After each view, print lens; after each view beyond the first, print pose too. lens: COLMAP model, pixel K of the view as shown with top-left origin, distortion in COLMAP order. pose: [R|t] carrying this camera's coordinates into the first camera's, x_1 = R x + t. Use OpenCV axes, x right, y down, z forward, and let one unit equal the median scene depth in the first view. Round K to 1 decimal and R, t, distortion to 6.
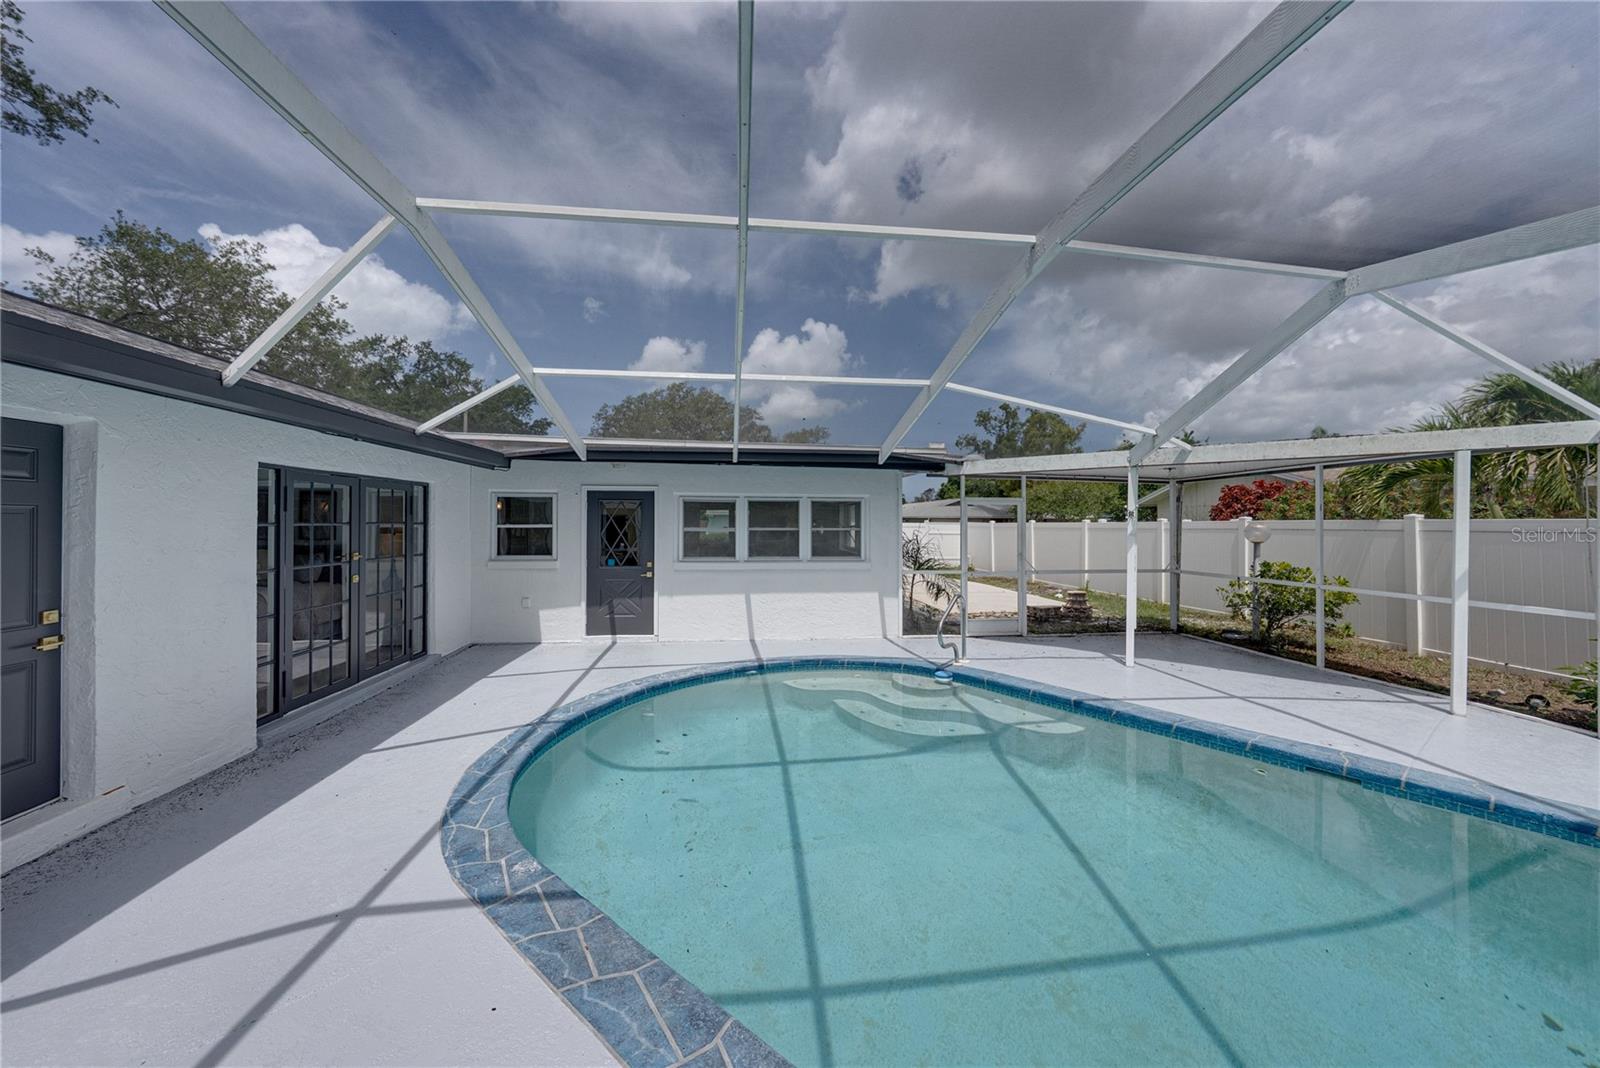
lens RADIAL K [[551.6, 0, 802.0], [0, 551.6, 518.7], [0, 0, 1]] dist [-0.002469, 0.000672]
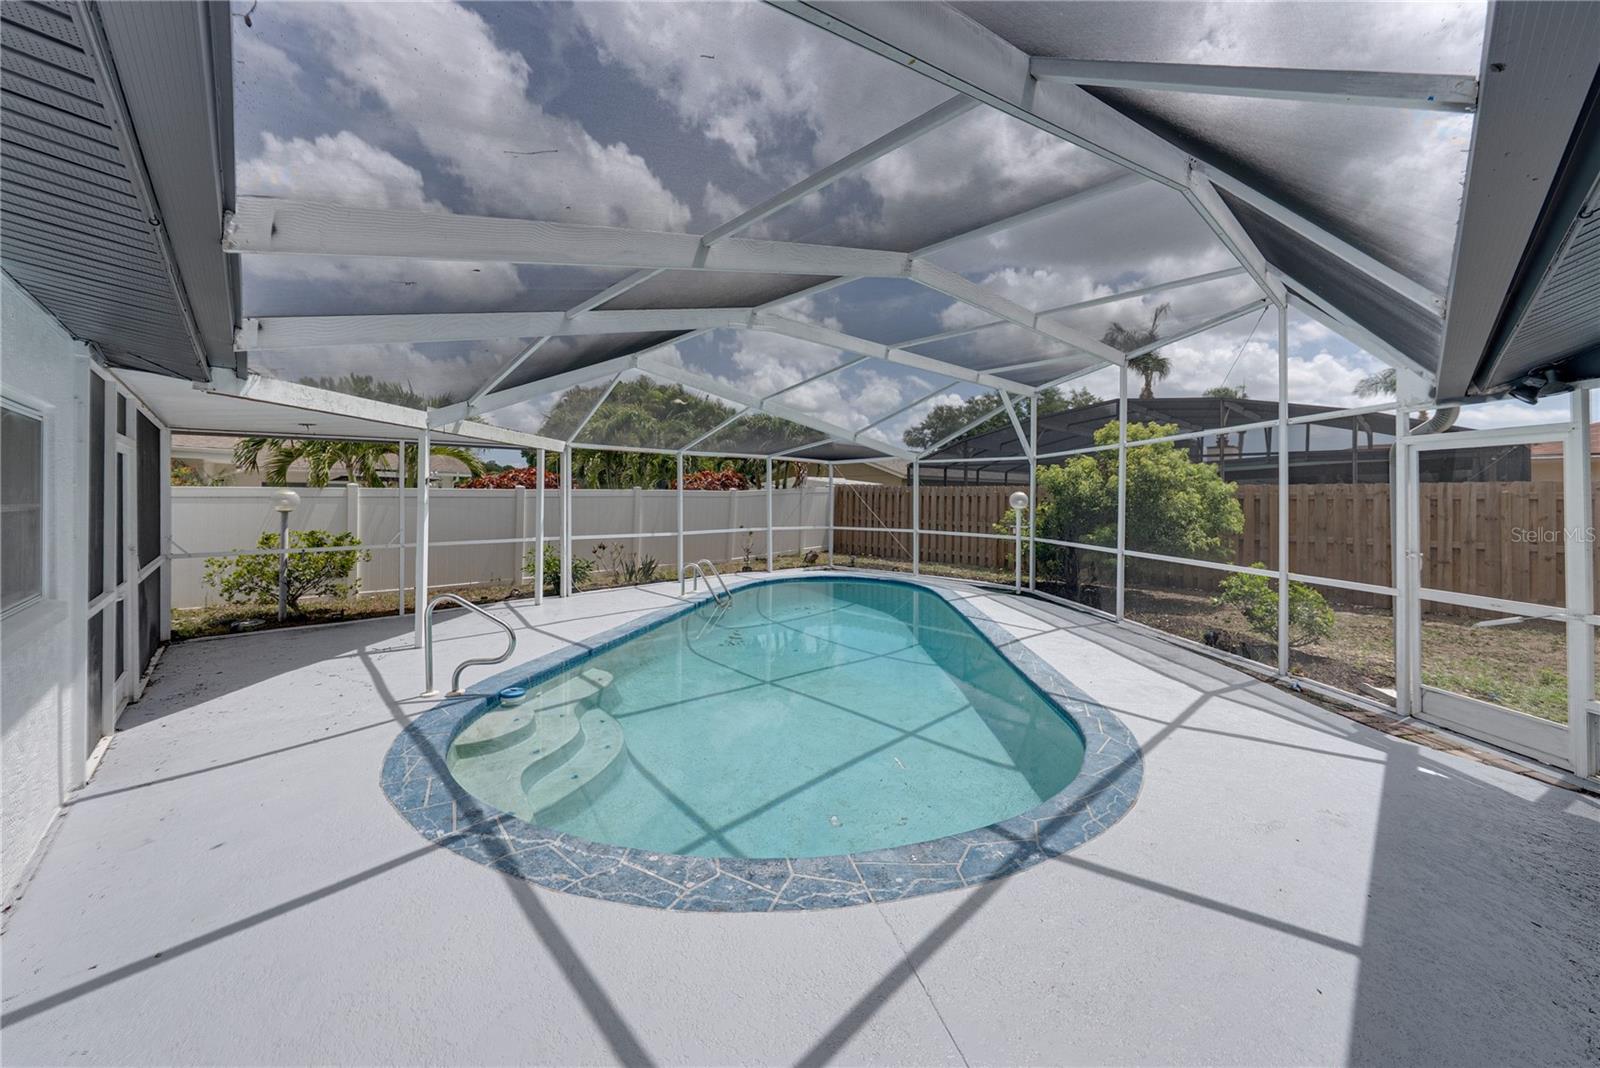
lens RADIAL K [[591.2, 0, 809.5], [0, 591.2, 500.7], [0, 0, 1]] dist [-0.006271, 0.001608]
pose [[-0.597118, -0.012810, 0.802051, -0.487394], [-0.012142, 0.999902, 0.006931, 0.008811], [-0.802062, -0.005600, -0.597215, 0.916556]]
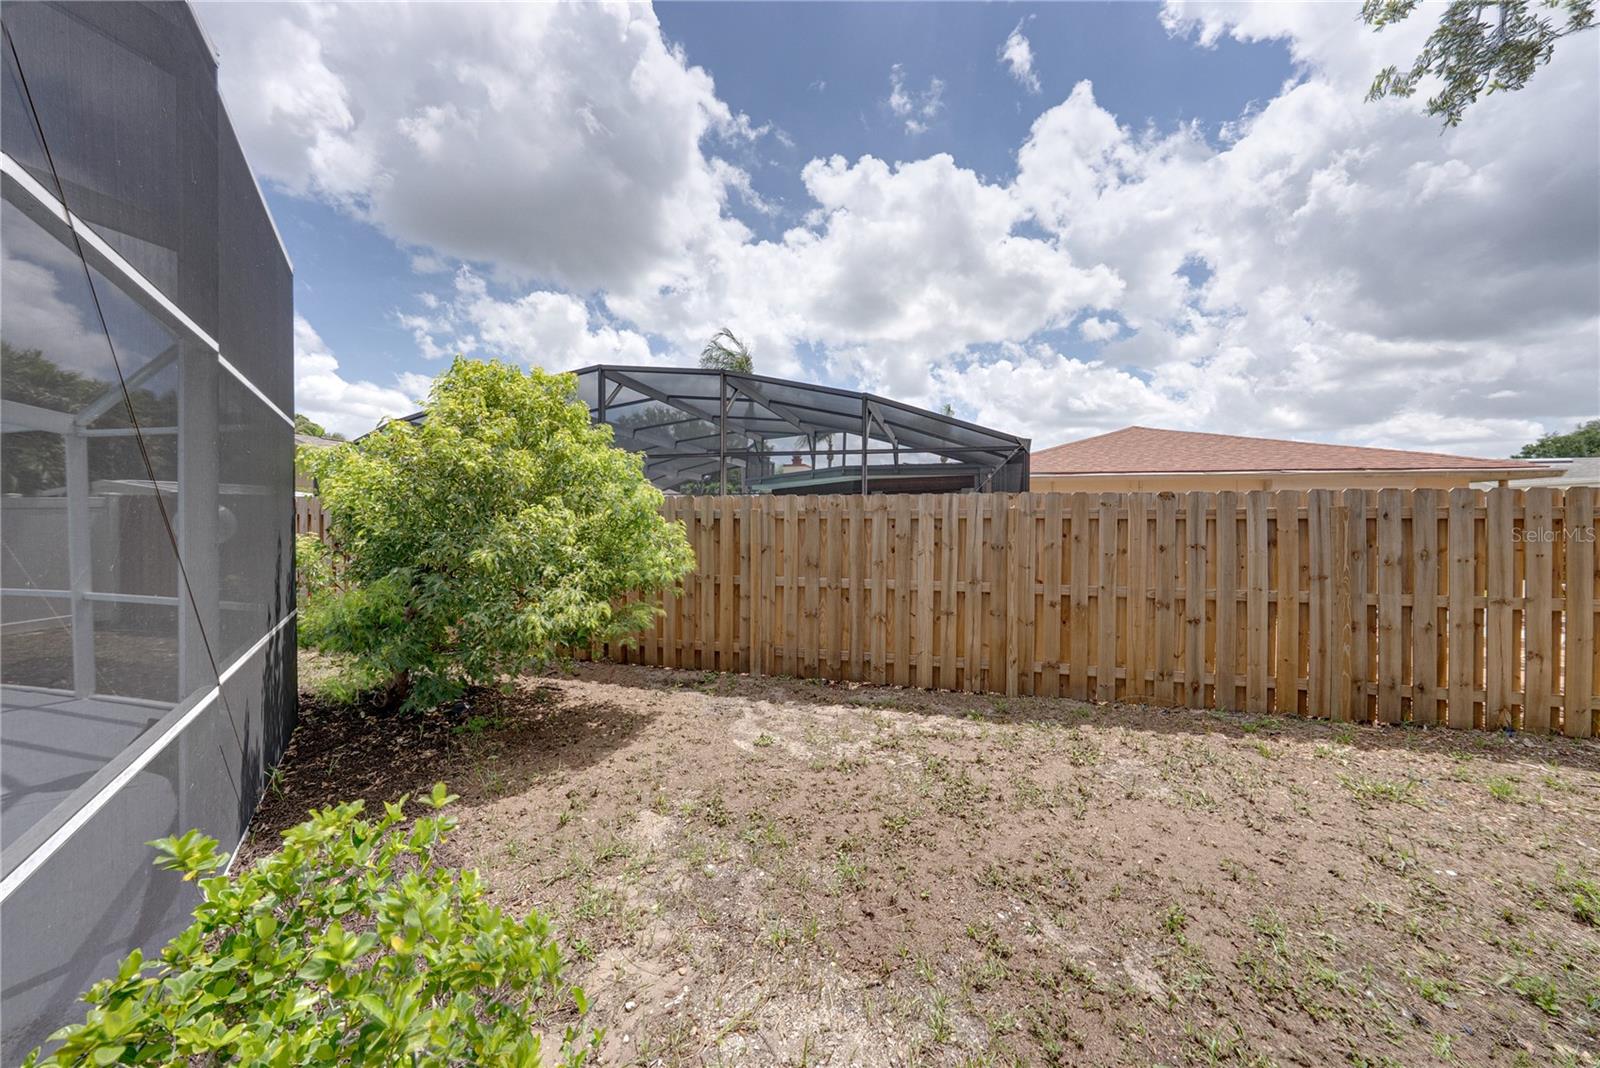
lens RADIAL K [[552.6, 0, 784.5], [0, 552.6, 529.7], [0, 0, 1]] dist [-0.002727, 0.000667]
pose [[-0.929917, -0.015618, 0.367438, -0.375512], [-0.010421, 0.999816, 0.016124, 0.003431], [-0.367622, 0.011165, -0.929908, 0.007430]]
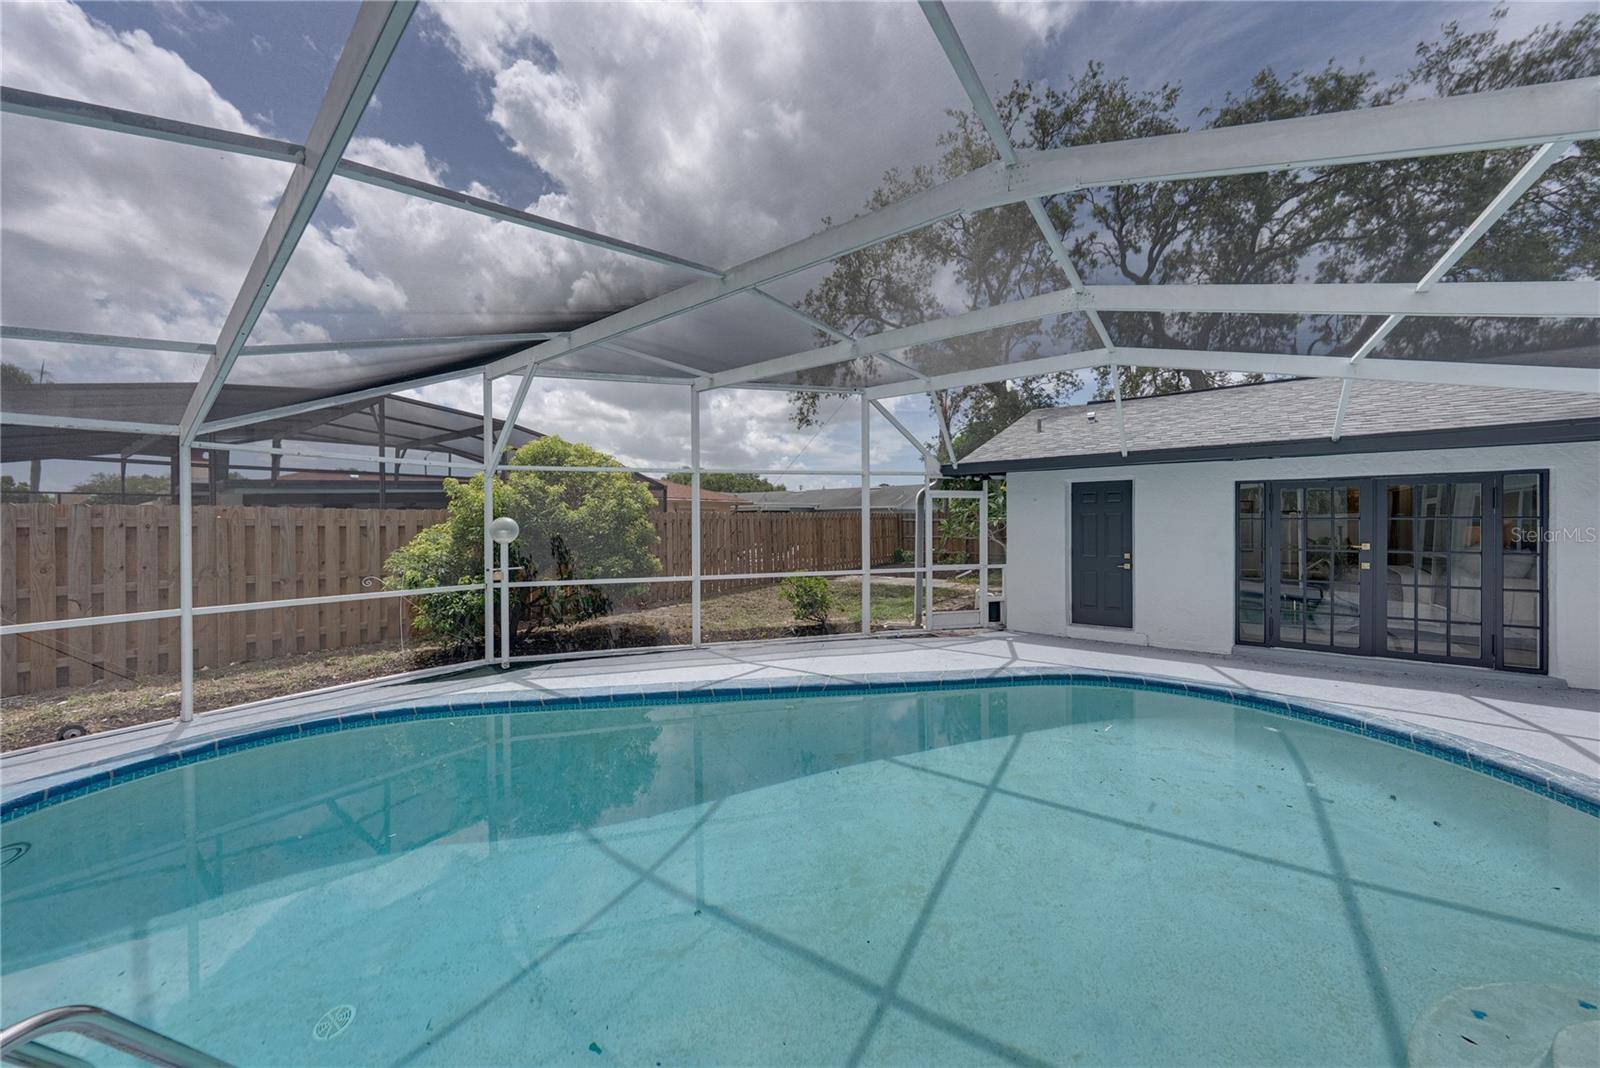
lens RADIAL K [[552.6, 0, 804.1], [0, 552.6, 524.9], [0, 0, 1]] dist [-0.002727, 0.000667]
pose [[-0.684199, 0.006453, -0.729267, 0.602559], [0.009518, 0.999955, -0.000082, 0.007831], [0.729233, -0.006998, -0.684229, 0.657055]]
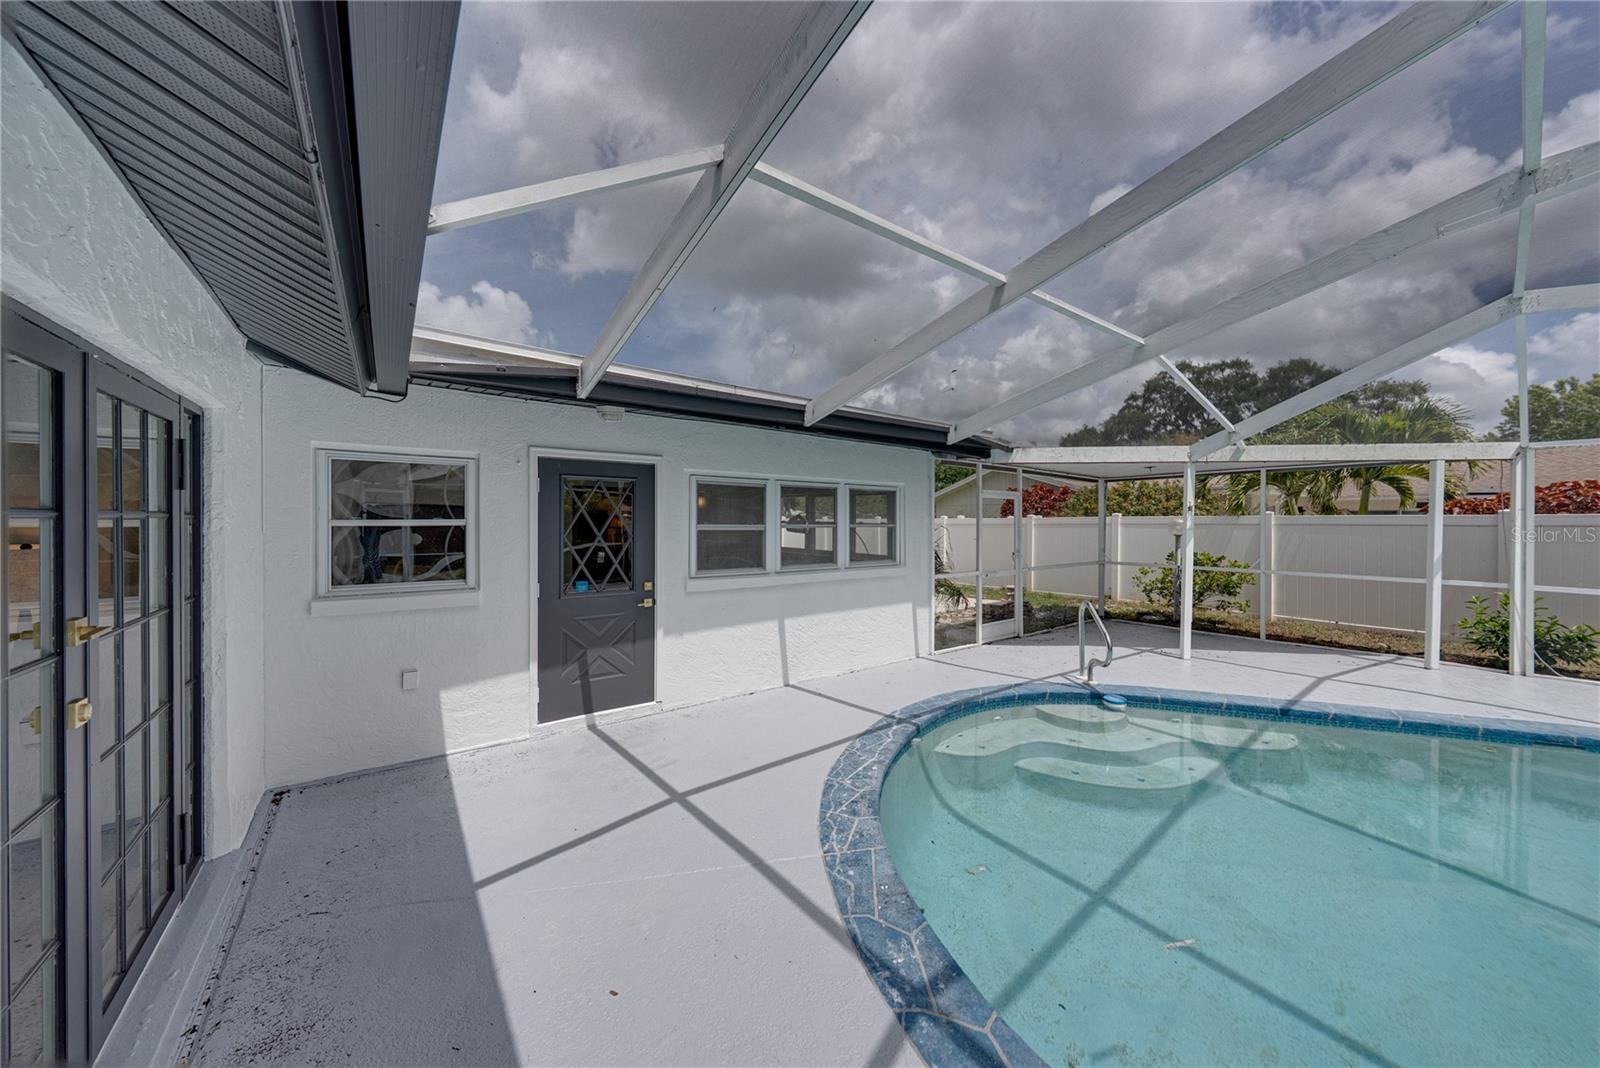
lens RADIAL K [[551.6, 0, 802.0], [0, 551.6, 542.2], [0, 0, 1]] dist [-0.002469, 0.000672]
pose [[0.864556, -0.020419, 0.502122, -0.445581], [-0.004388, 0.998829, 0.048172, 0.006487], [-0.502518, -0.043851, 0.863454, 0.419107]]
